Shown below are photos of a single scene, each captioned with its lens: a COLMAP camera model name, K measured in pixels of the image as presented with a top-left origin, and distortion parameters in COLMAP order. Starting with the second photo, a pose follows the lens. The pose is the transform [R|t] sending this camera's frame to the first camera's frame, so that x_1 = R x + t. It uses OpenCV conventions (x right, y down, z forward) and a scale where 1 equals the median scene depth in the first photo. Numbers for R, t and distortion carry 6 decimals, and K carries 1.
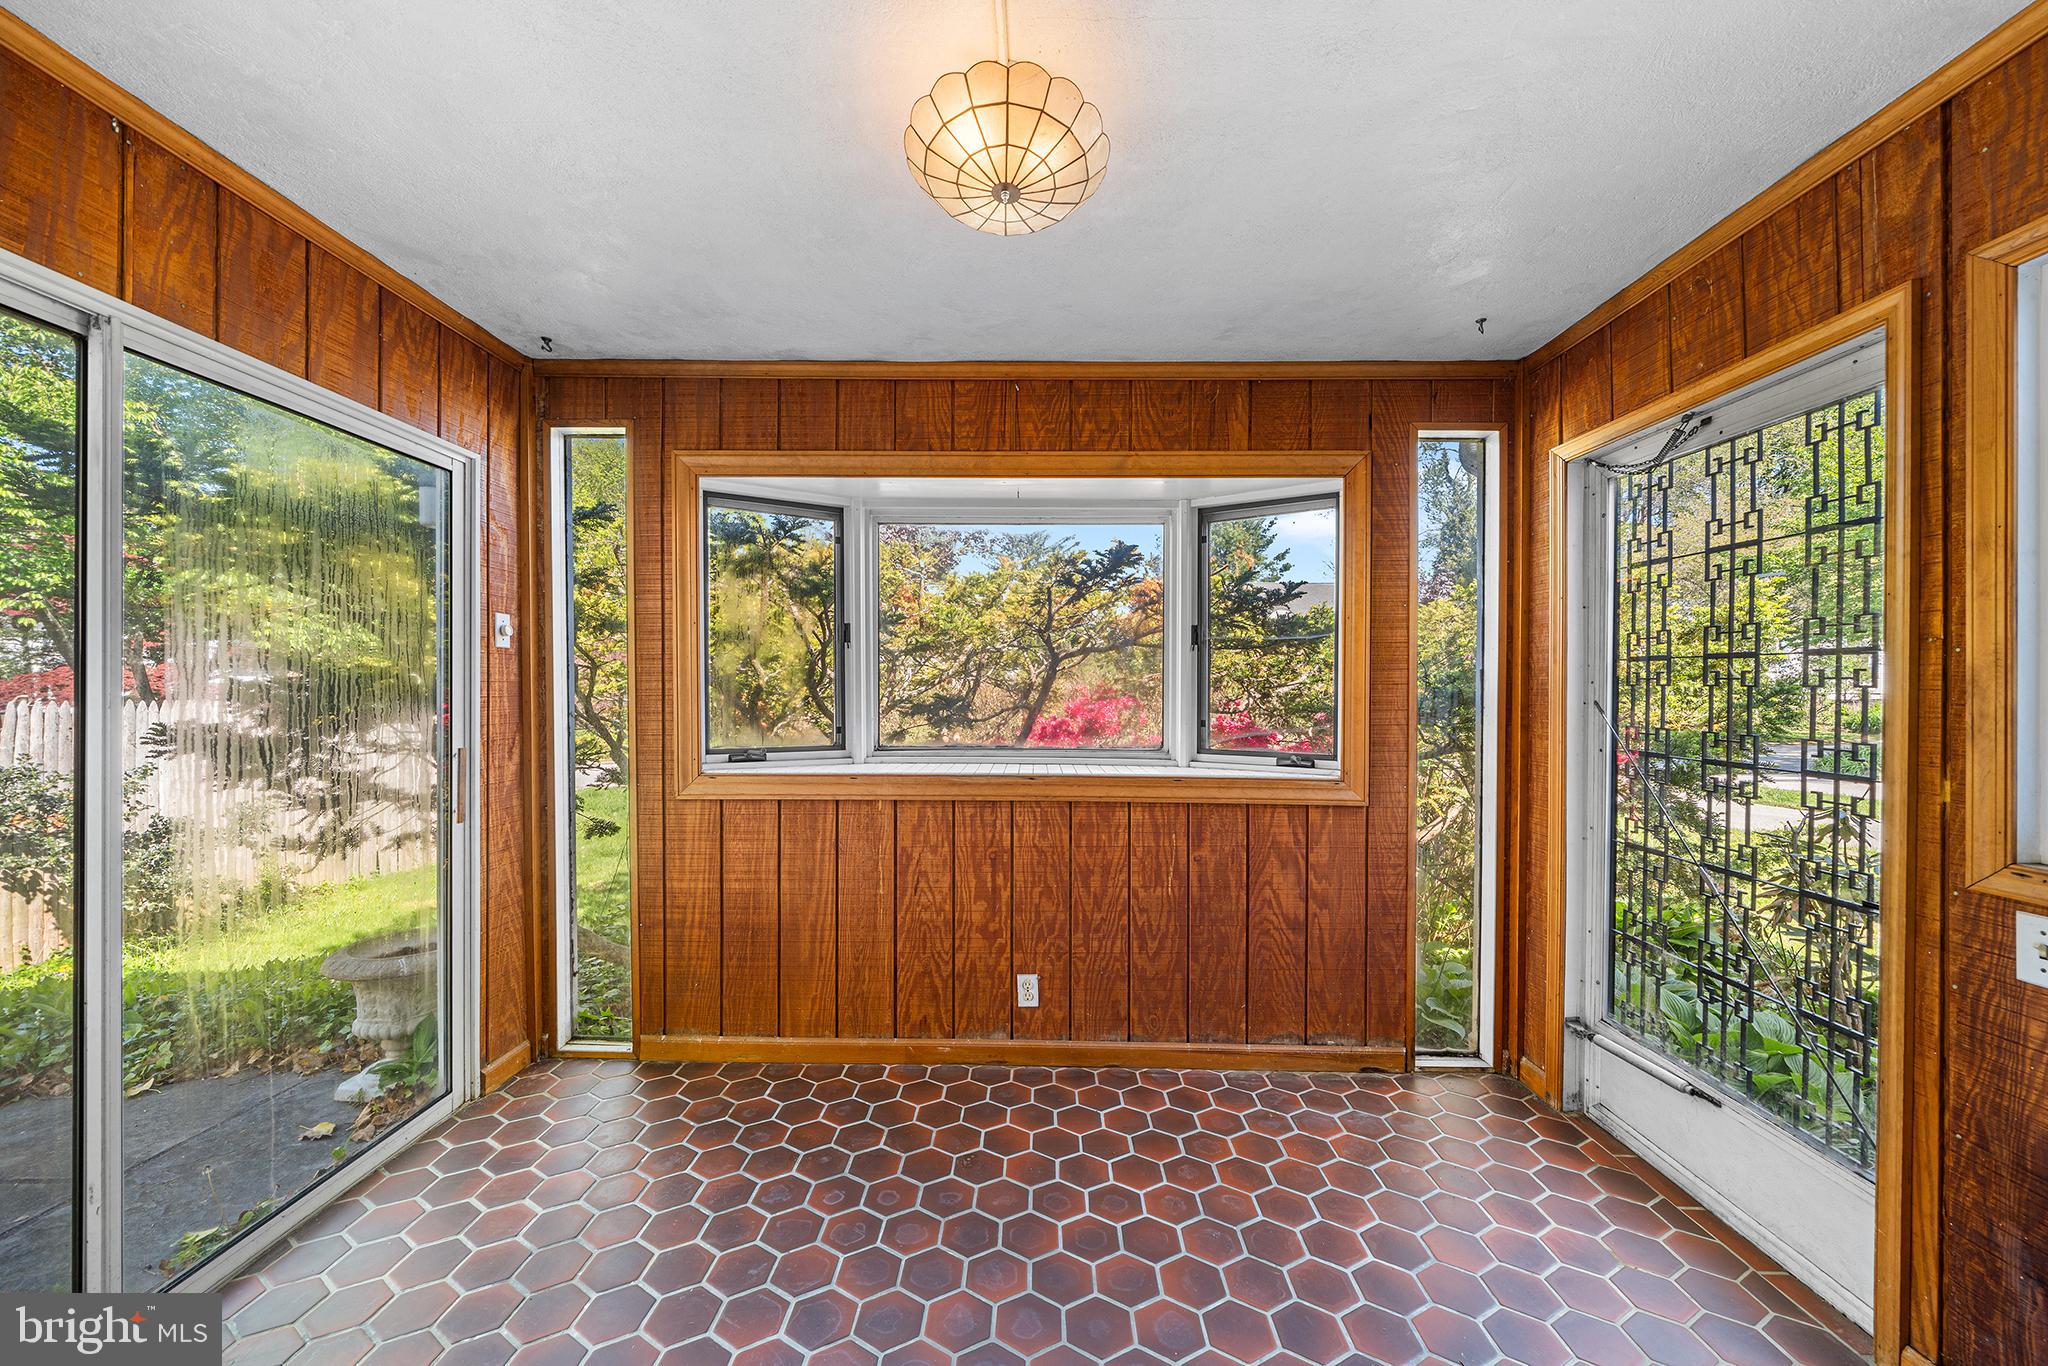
lens RADIAL K [[752.3, 0, 1027.8], [0, 752.3, 687.6], [0, 0, 1]] dist [-0.001351, -0.000004]
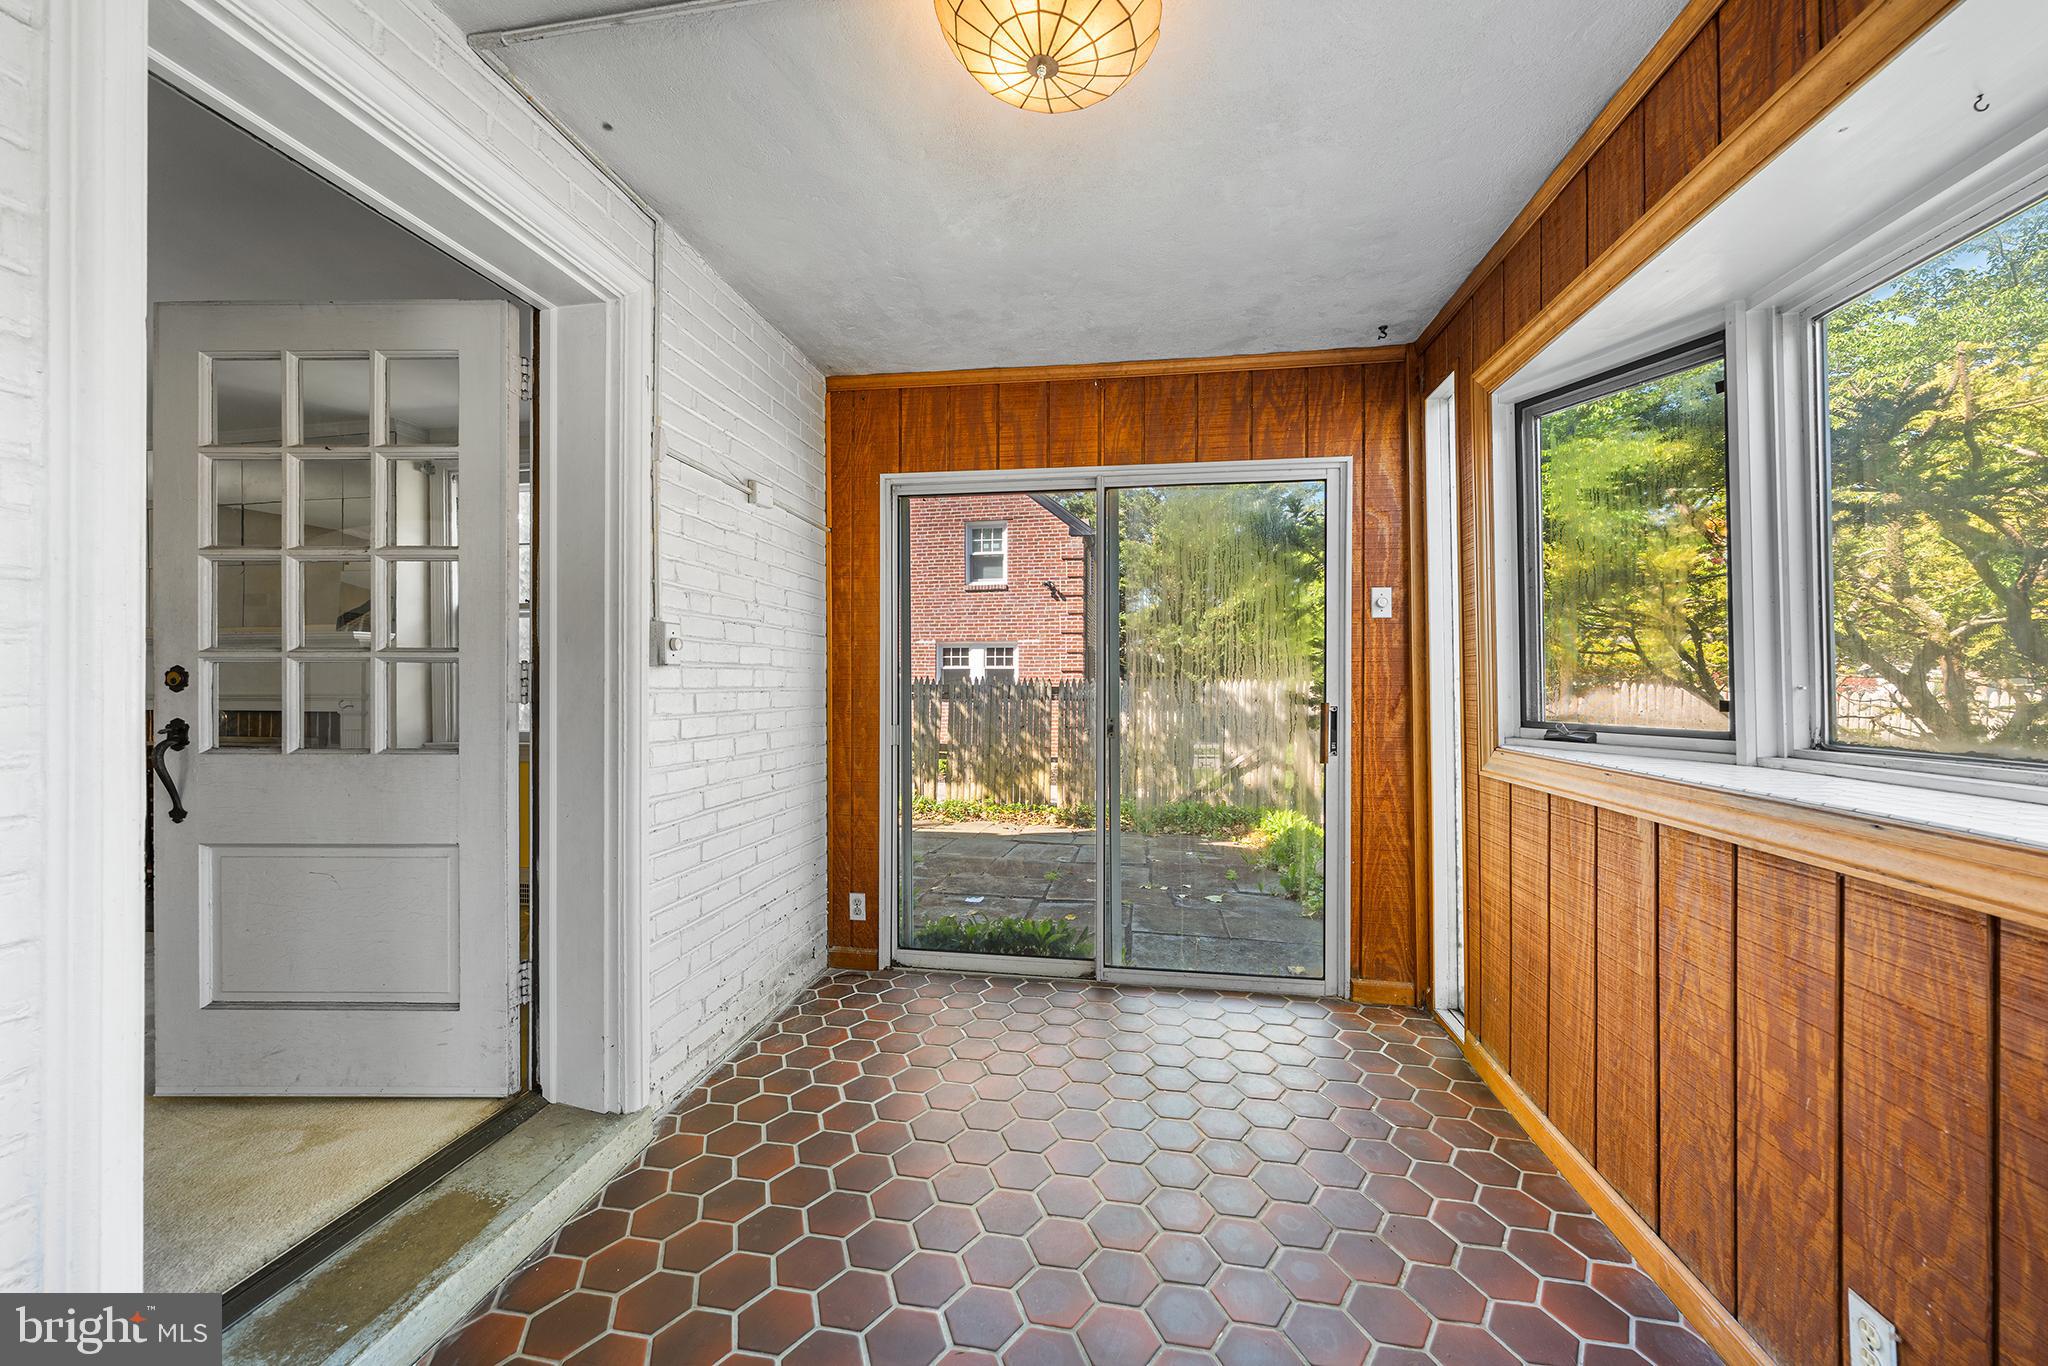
lens RADIAL K [[752.3, 0, 1029.4], [0, 752.3, 679.5], [0, 0, 1]] dist [-0.001351, -0.000004]
pose [[-0.131345, -0.005231, -0.991323, 0.475699], [0.005335, 0.999968, -0.005983, 0.042118], [0.991322, -0.006075, -0.131313, 0.616643]]
